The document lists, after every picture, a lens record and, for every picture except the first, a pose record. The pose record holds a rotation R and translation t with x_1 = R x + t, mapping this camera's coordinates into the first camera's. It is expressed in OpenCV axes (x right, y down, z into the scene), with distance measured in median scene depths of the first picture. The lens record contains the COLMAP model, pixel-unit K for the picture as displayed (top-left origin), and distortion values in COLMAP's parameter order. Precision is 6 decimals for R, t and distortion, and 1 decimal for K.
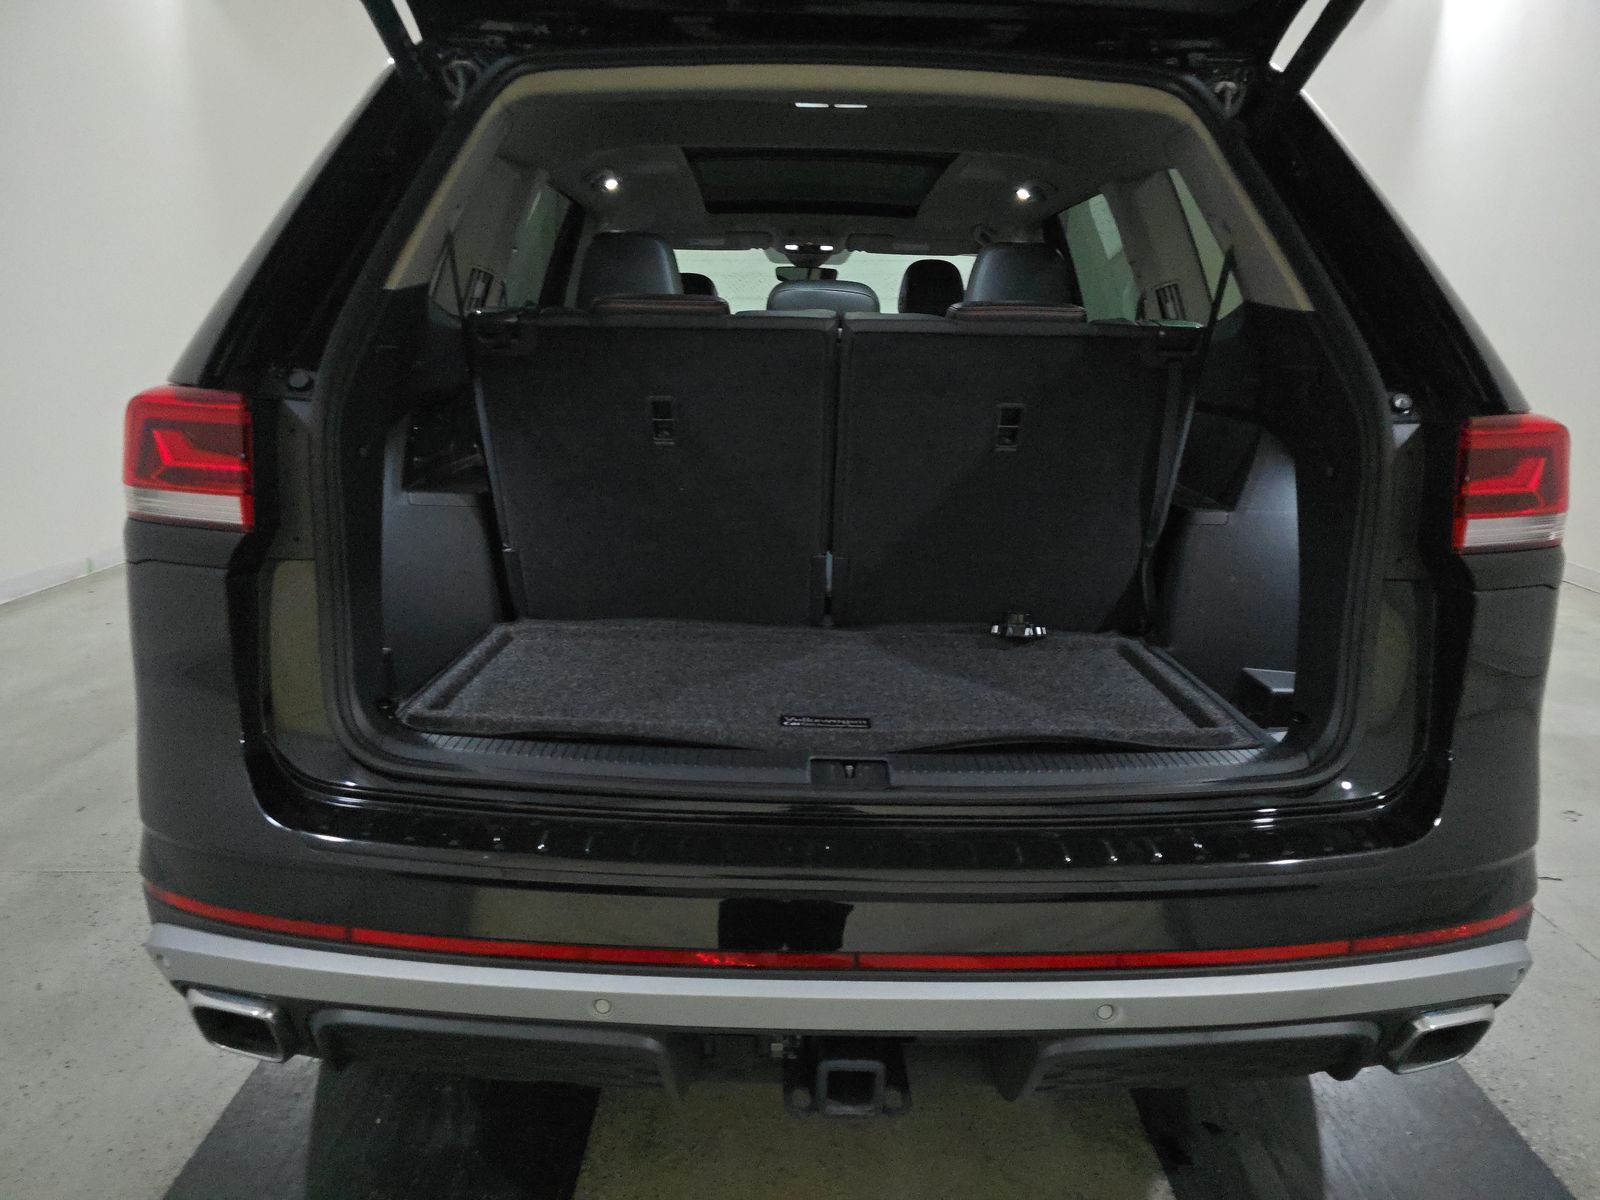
lens RADIAL K [[1077.5, 0, 788.1], [0, 1077.5, 602.9], [0, 0, 1]] dist [0.014779, -0.021075]
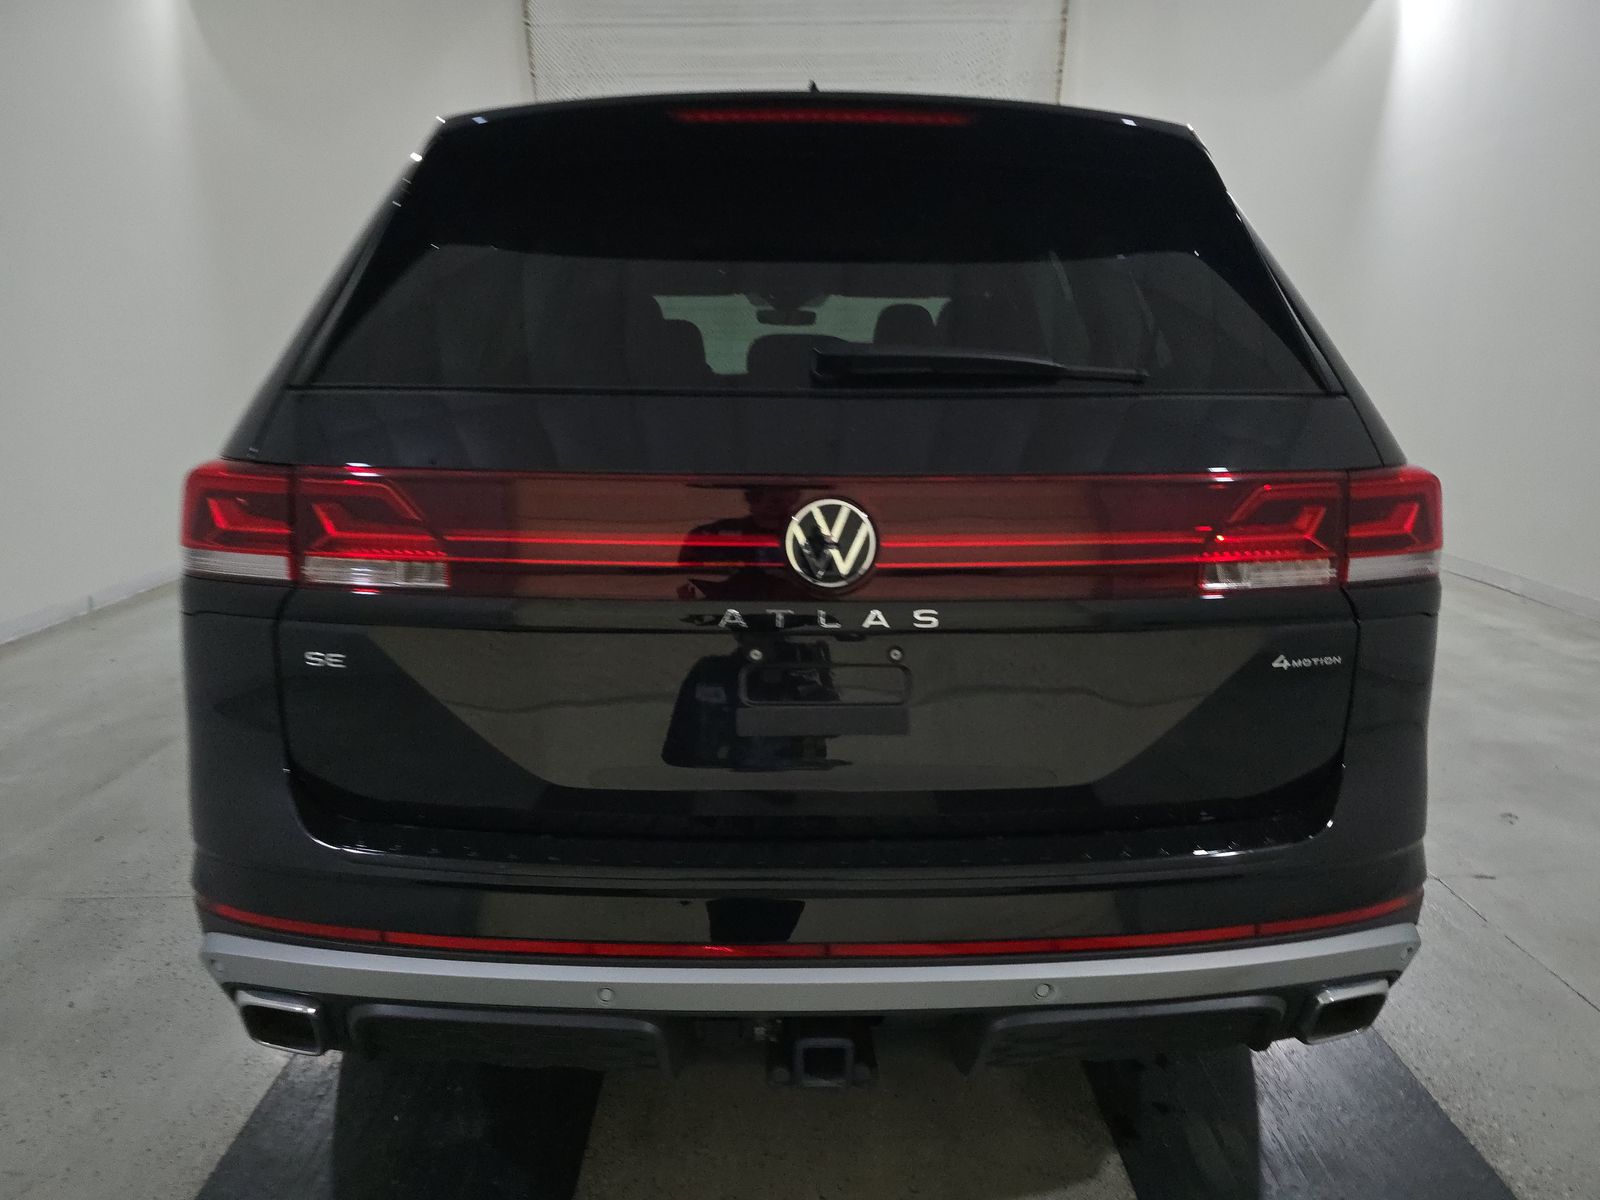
lens RADIAL K [[1077.5, 0, 816.1], [0, 1077.5, 597.4], [0, 0, 1]] dist [0.014779, -0.021075]
pose [[0.999222, -0.013358, 0.037111, 0.011809], [0.014267, 0.999602, -0.024346, -0.014437], [-0.036771, 0.024857, 0.999015, -0.135642]]
